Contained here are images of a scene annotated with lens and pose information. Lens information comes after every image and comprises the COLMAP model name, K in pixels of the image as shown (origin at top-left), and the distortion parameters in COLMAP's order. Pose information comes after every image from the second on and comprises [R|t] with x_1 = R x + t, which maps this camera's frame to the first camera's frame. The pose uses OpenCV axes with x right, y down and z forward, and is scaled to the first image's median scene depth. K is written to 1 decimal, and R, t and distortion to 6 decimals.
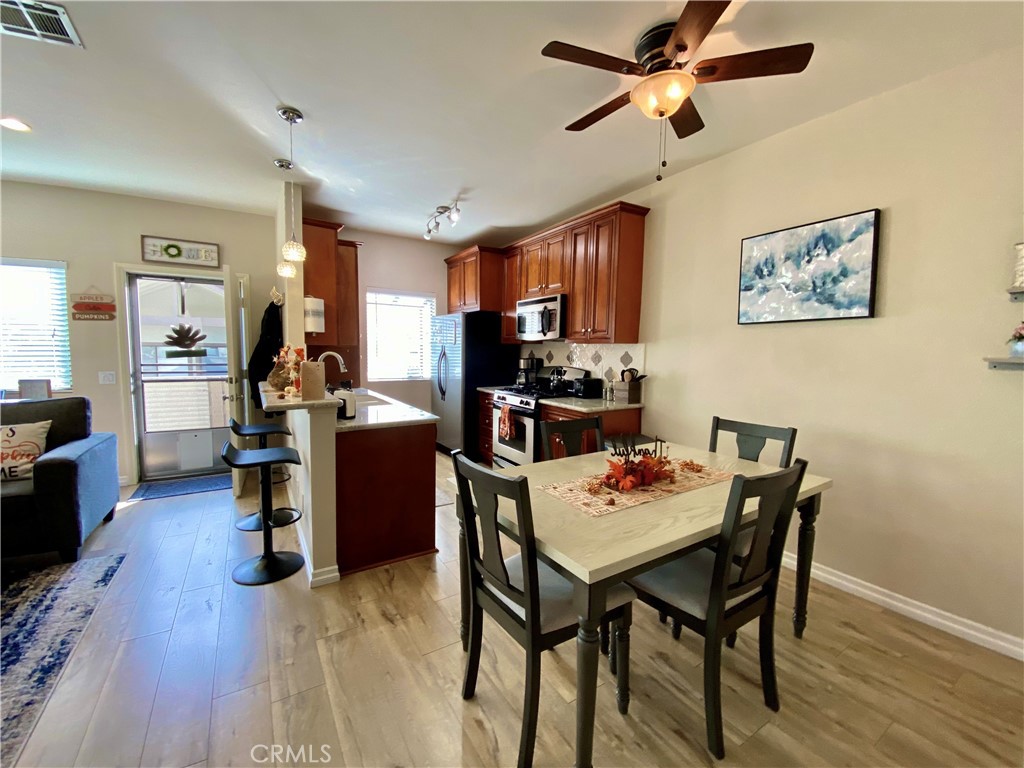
lens RADIAL K [[415.3, 0, 509.1], [0, 415.3, 382.7], [0, 0, 1]] dist [0.018603, -0.019209]
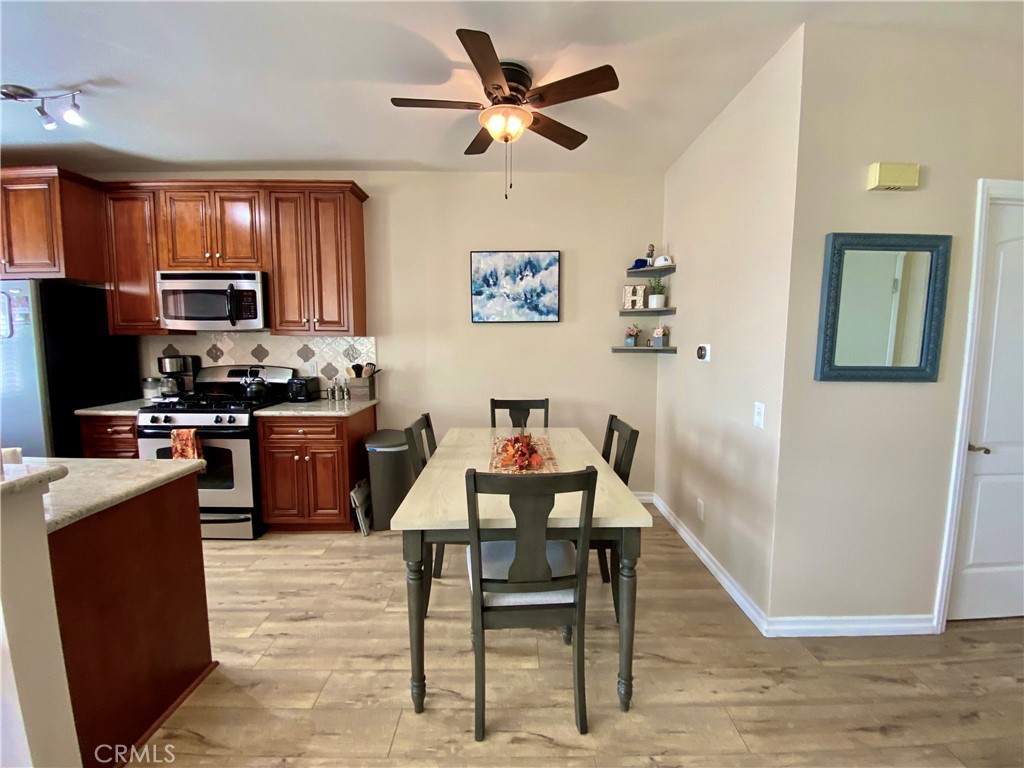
lens RADIAL K [[424.9, 0, 518.1], [0, 424.9, 383.9], [0, 0, 1]] dist [0.018857, -0.021222]
pose [[0.516451, -0.094329, 0.851105, -0.339380], [0.069595, 0.995250, 0.068075, -0.028360], [-0.853484, 0.024075, 0.520563, 0.190497]]
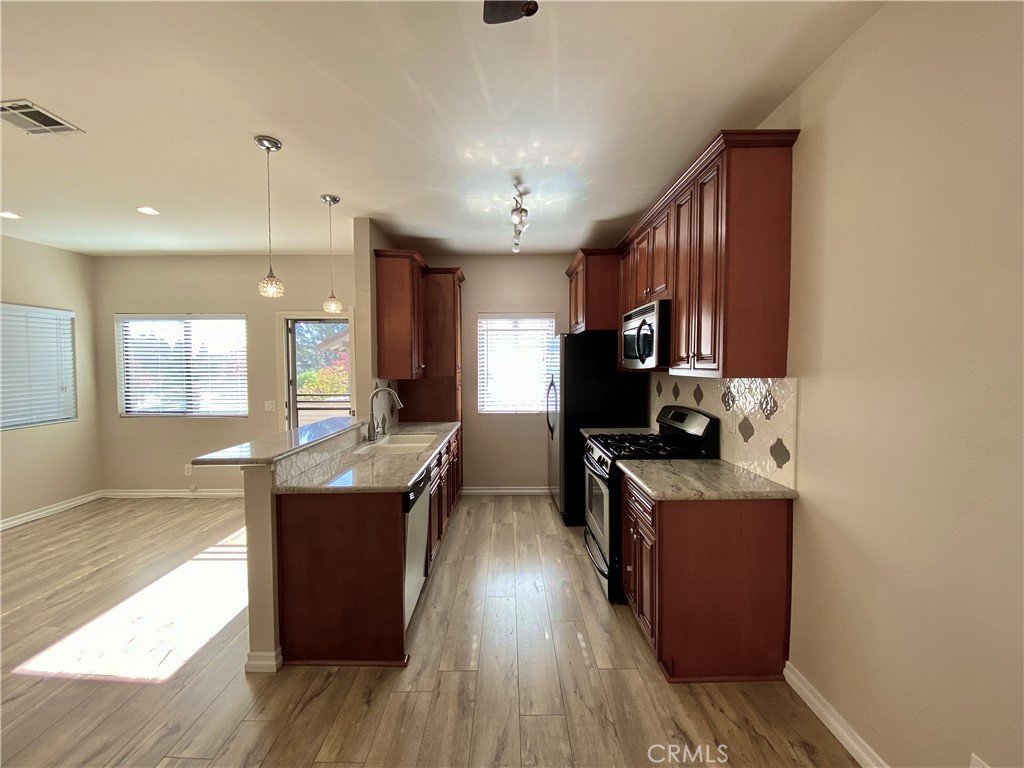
lens RADIAL K [[415.3, 0, 509.1], [0, 415.3, 382.7], [0, 0, 1]] dist [0.018603, -0.019209]
pose [[0.850861, 0.004533, -0.525372, 0.282923], [-0.025647, 0.999129, -0.032915, -0.059440], [0.524765, 0.041480, 0.850236, 0.336696]]
